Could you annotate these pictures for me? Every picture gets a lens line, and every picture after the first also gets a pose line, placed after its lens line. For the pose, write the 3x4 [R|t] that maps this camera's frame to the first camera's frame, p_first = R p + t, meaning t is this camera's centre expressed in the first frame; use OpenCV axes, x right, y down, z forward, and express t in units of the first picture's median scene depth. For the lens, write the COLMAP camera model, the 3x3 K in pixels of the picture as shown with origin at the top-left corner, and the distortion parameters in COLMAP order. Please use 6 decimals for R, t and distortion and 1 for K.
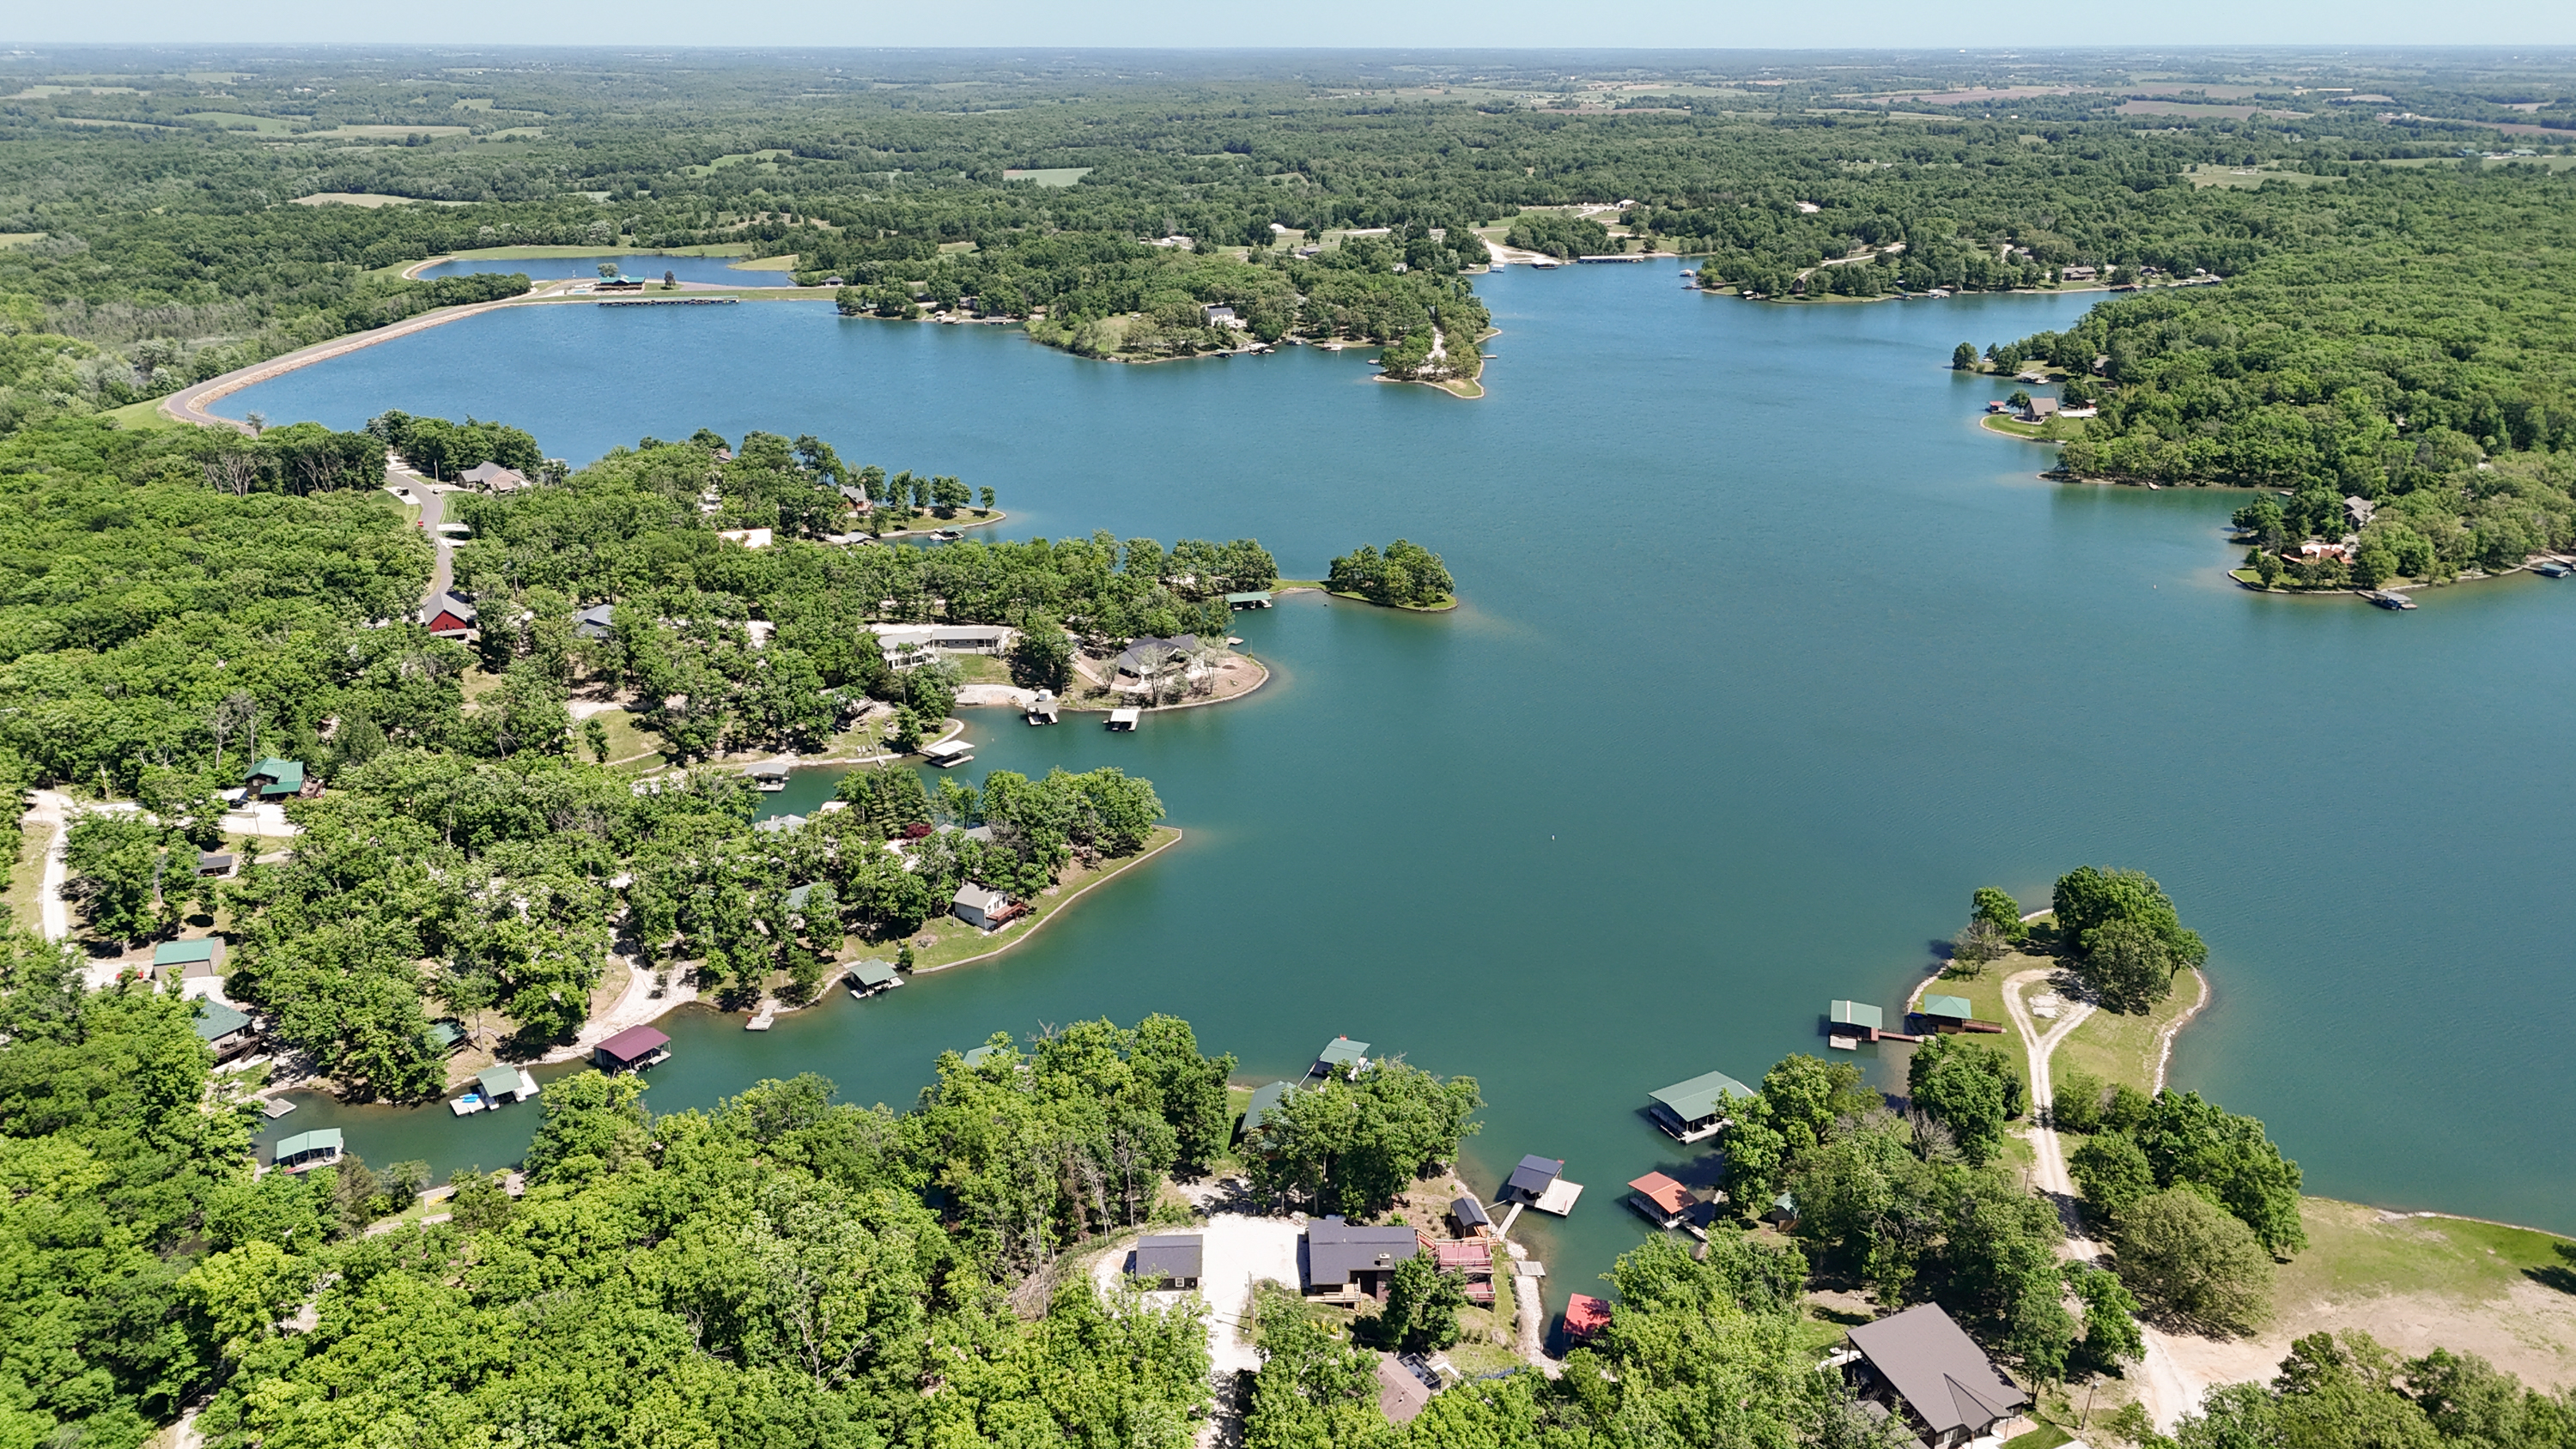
lens RADIAL K [[1894.3, 0, 1279.3], [0, 1894.3, 756.6], [0, 0, 1]] dist [0.090625, -0.087449]
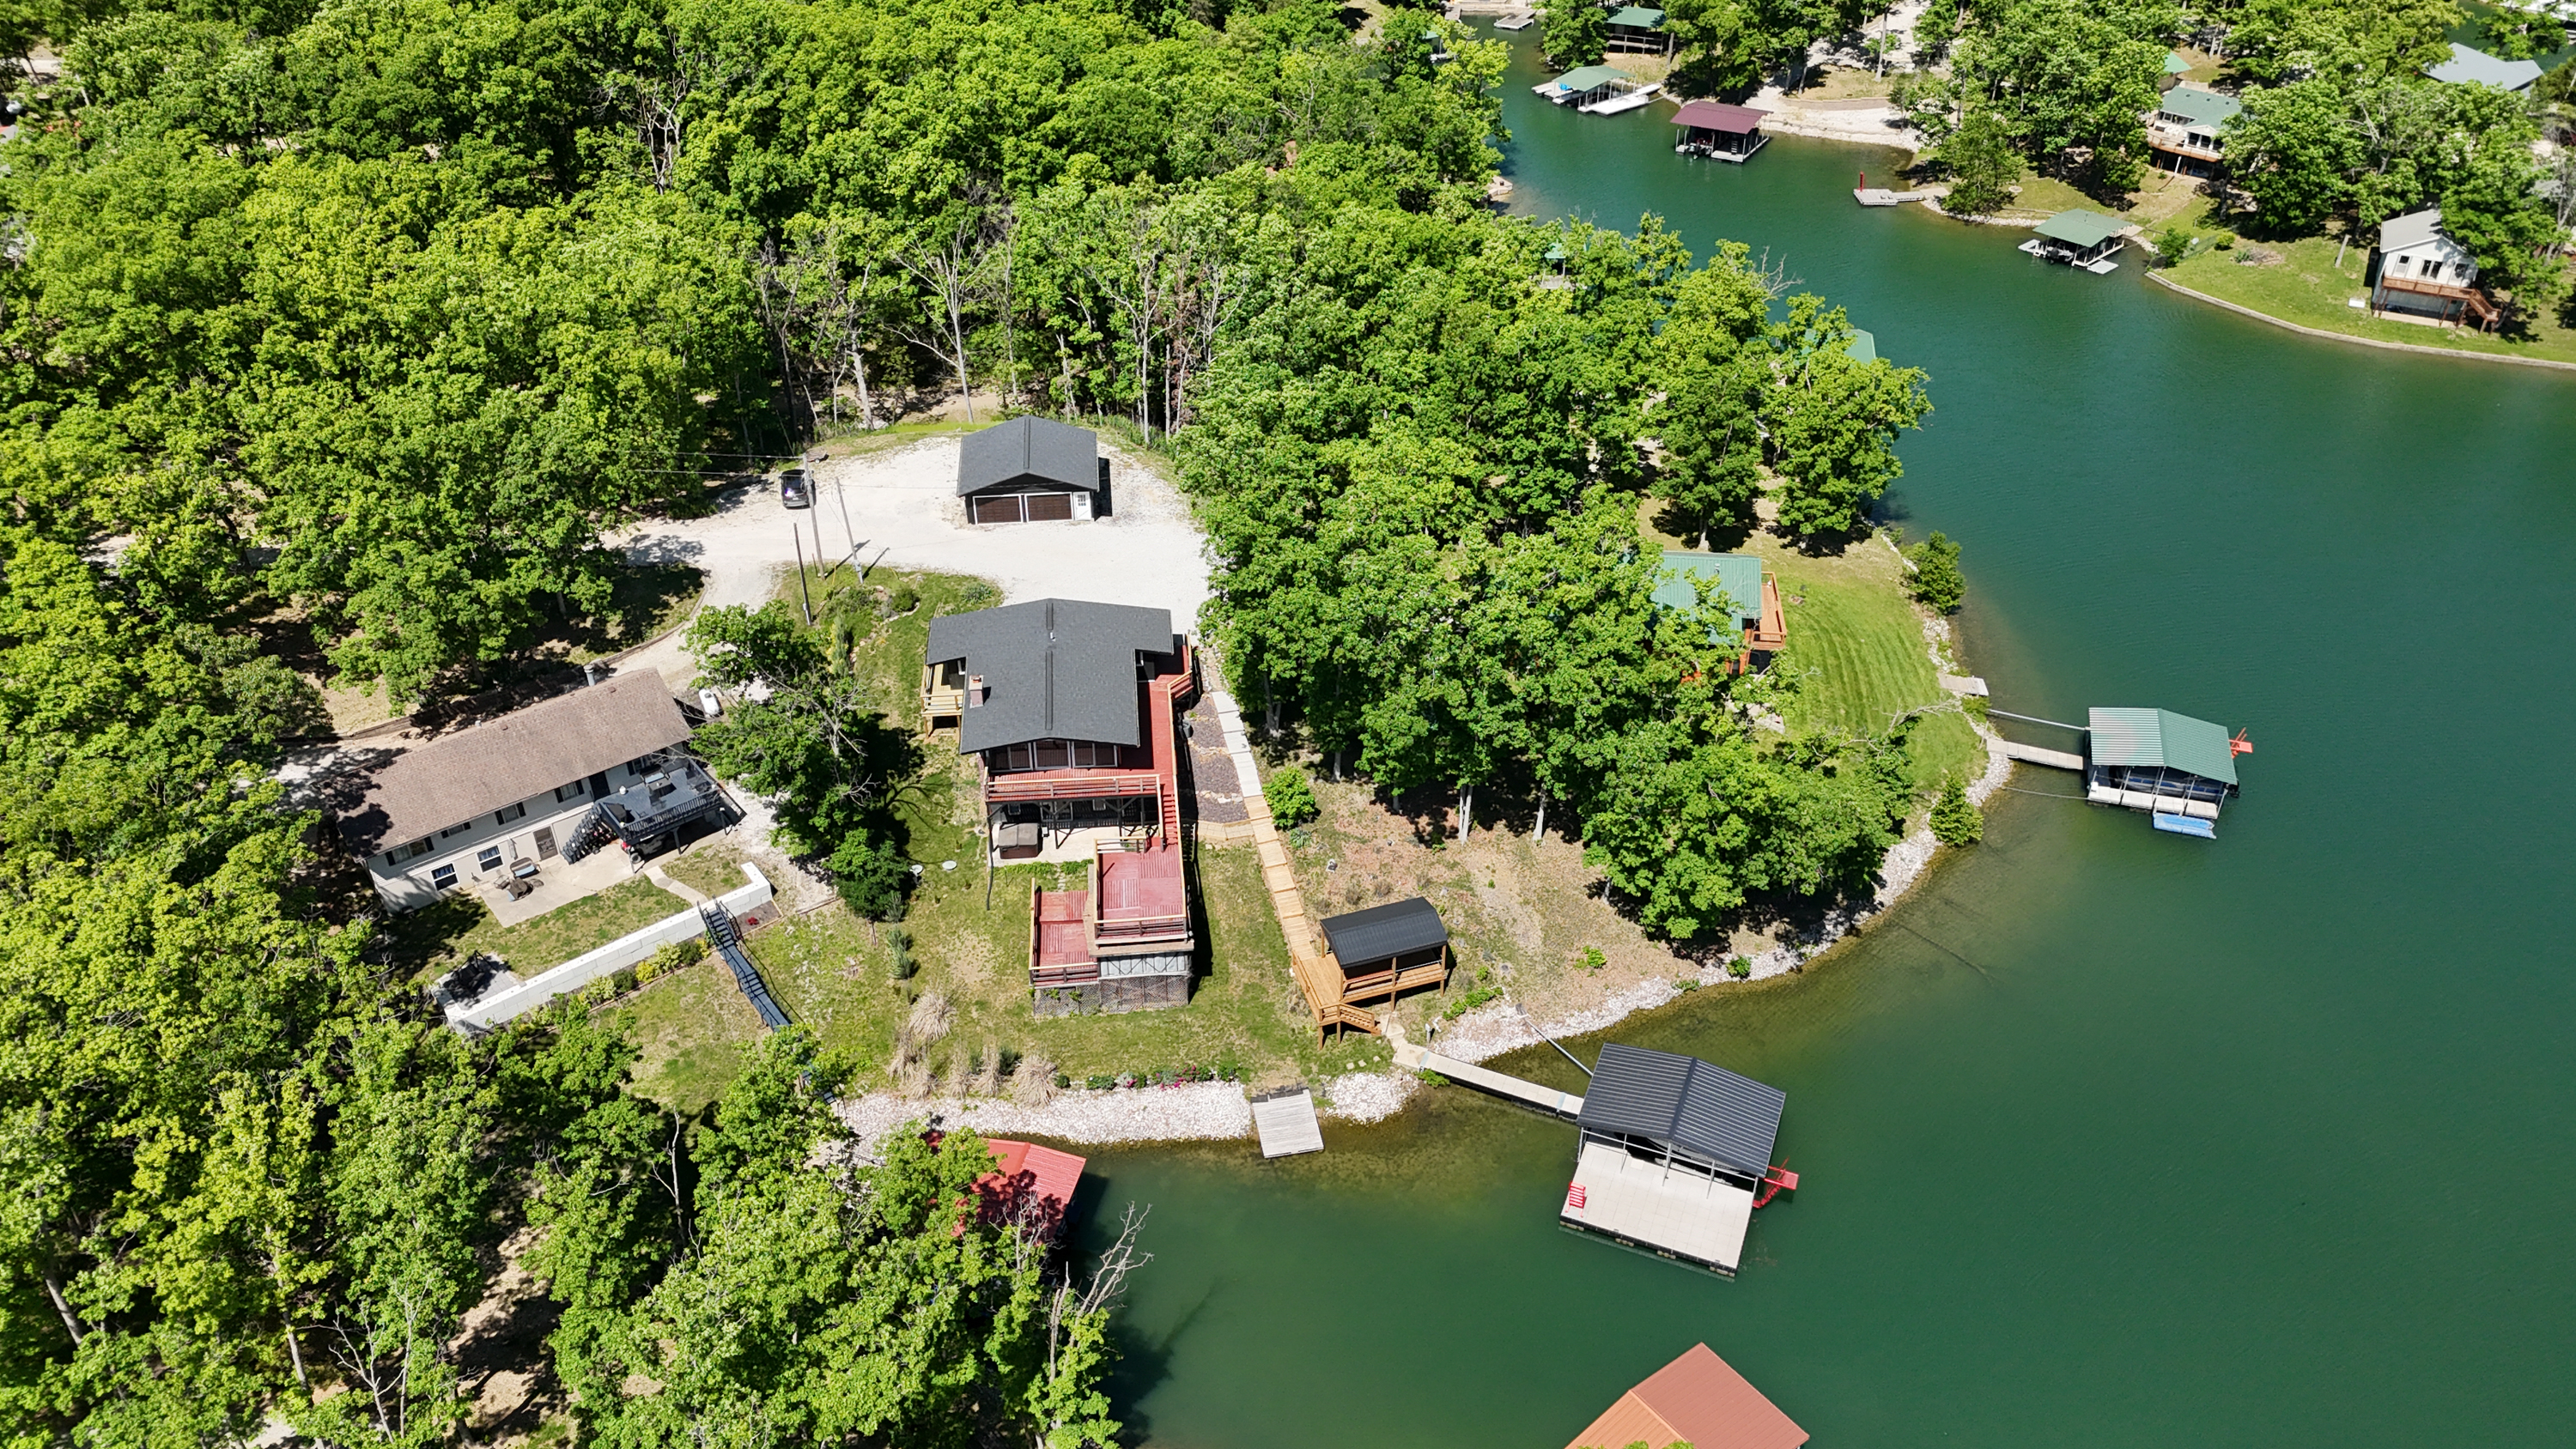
lens RADIAL K [[1898.3, 0, 1280.9], [0, 1898.3, 746.8], [0, 0, 1]] dist [0.085001, -0.083974]
pose [[0.079540, 0.600594, -0.795588, 0.202829], [-0.359023, 0.761814, 0.539205, 0.011861], [0.929933, 0.242746, 0.276222, 0.480804]]
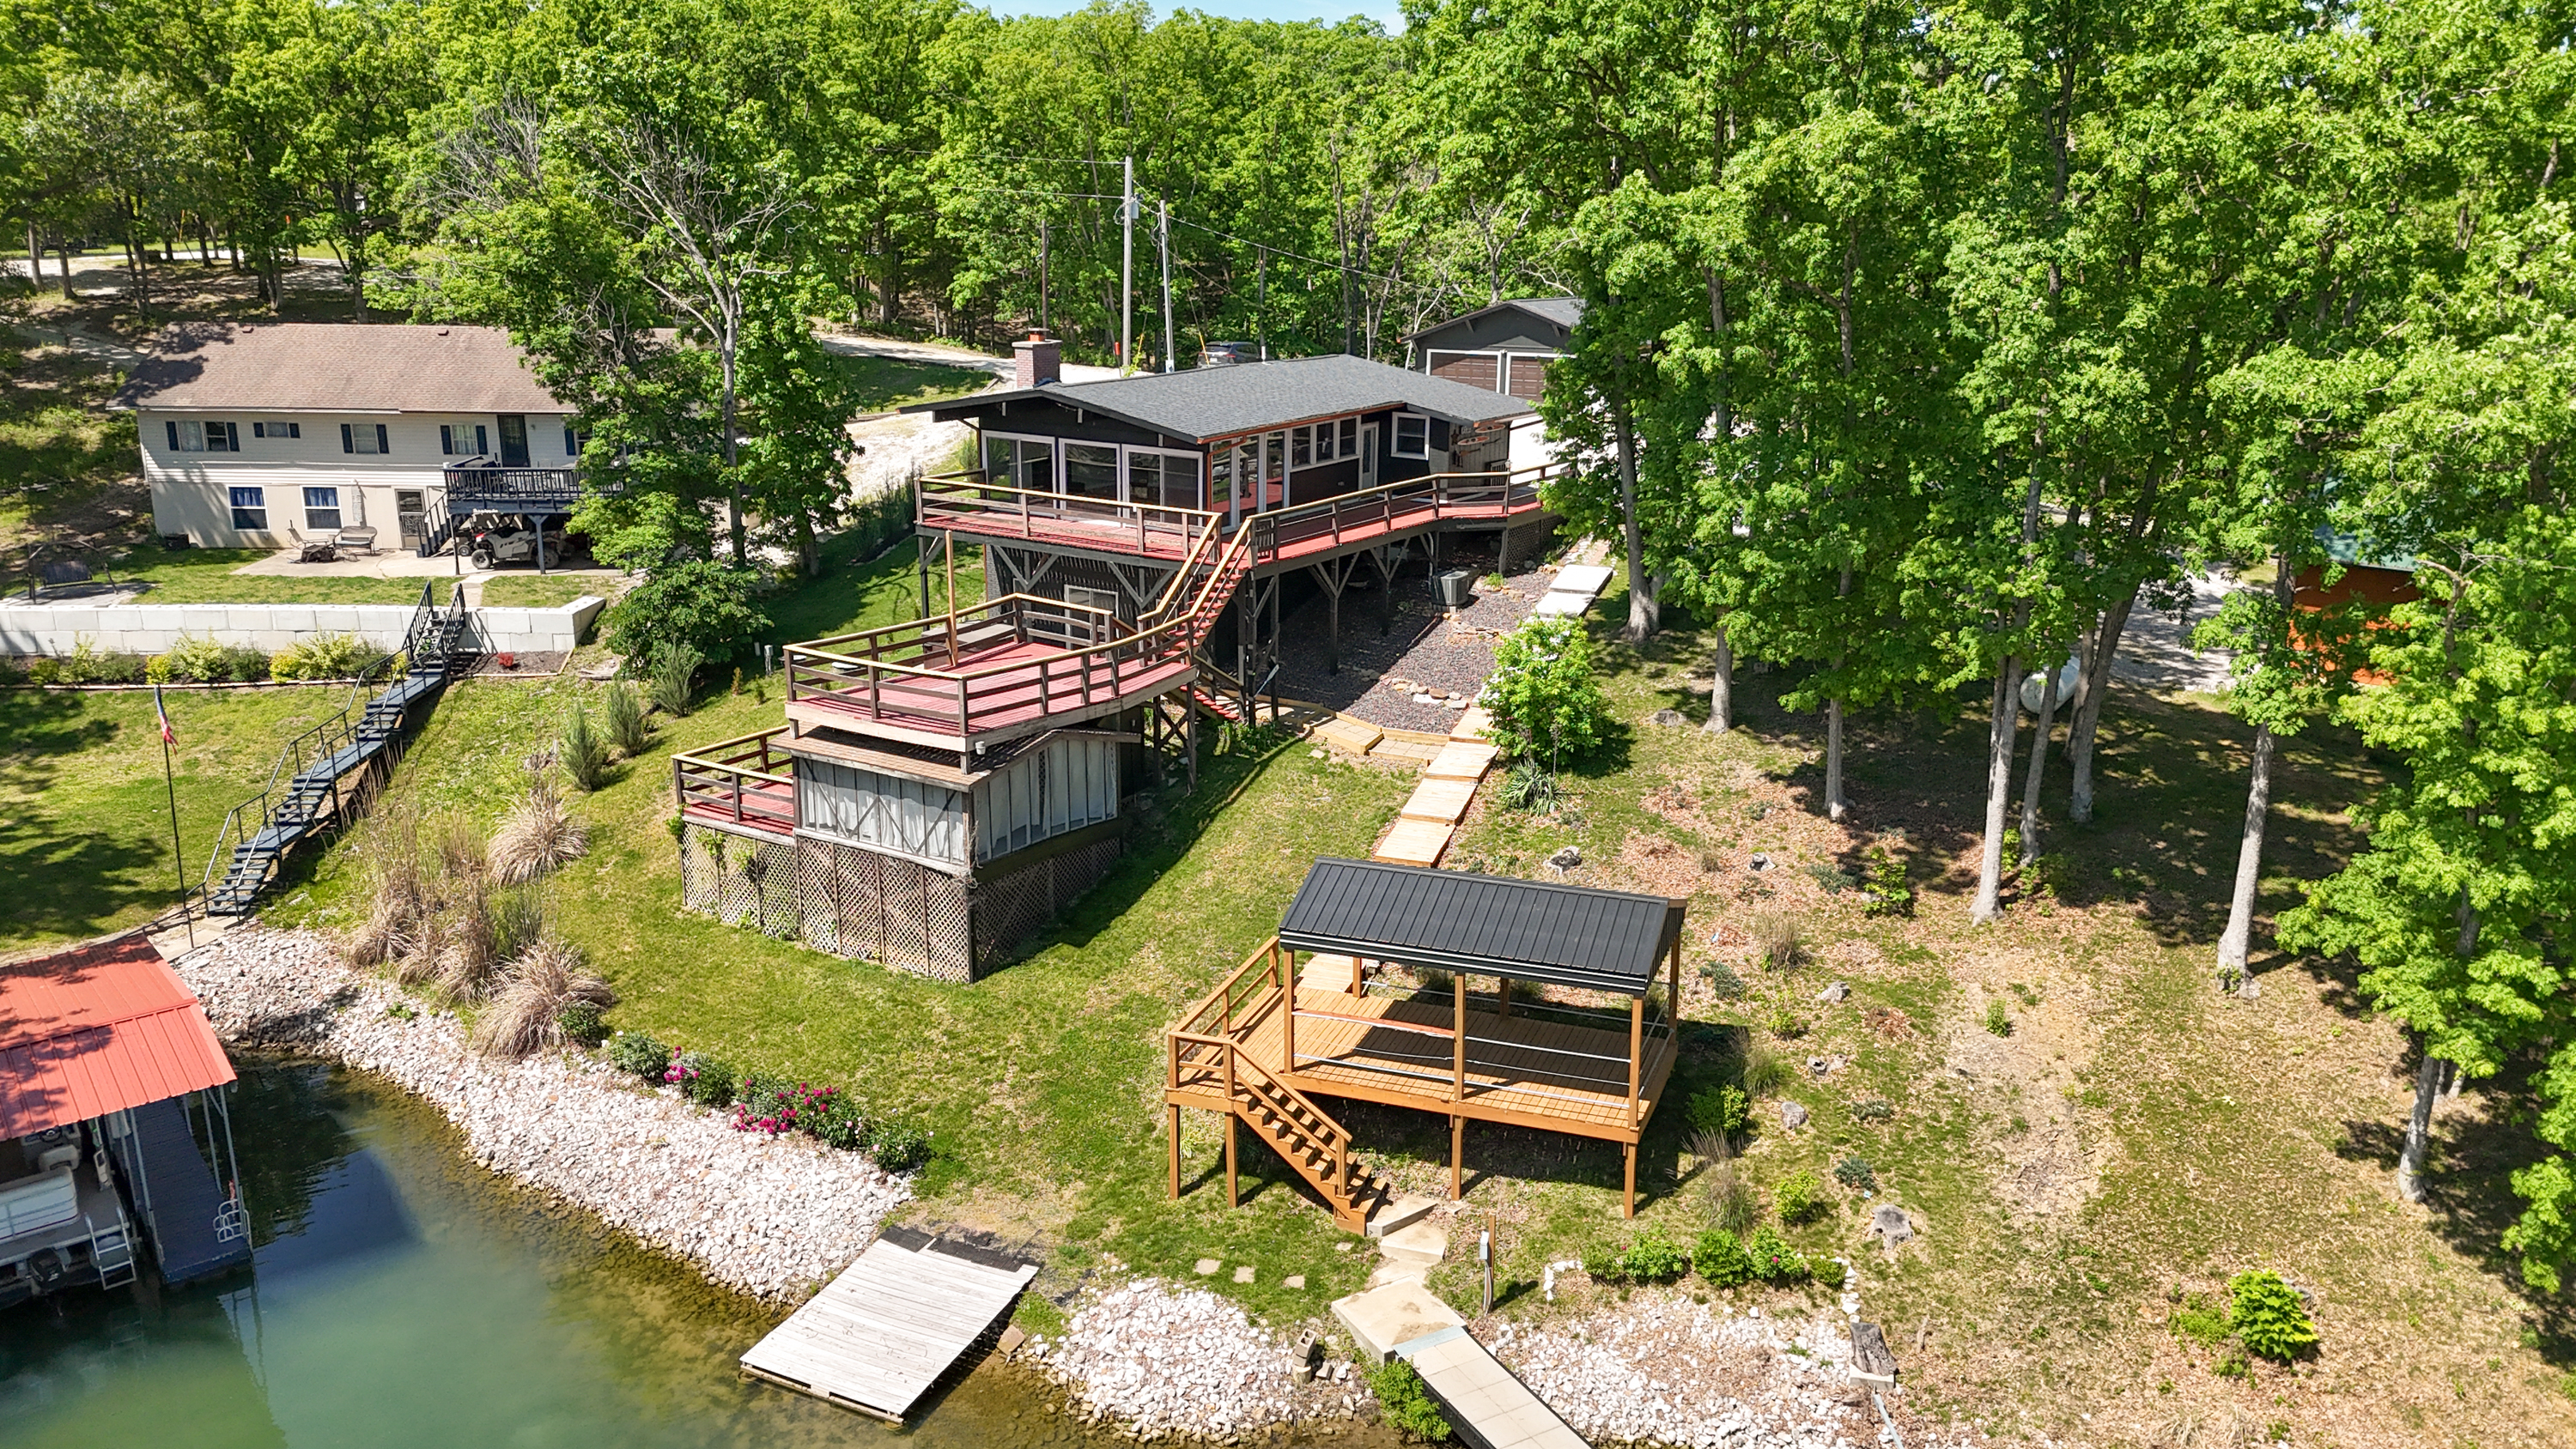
lens RADIAL K [[1926.4, 0, 1288.0], [0, 1926.4, 724.5], [0, 0, 1]] dist [0.076495, -0.104094]
pose [[-0.558492, 0.209997, -0.802489, 0.108904], [-0.304174, 0.848192, 0.433646, 0.100449], [0.771729, 0.486284, -0.409832, 0.569432]]
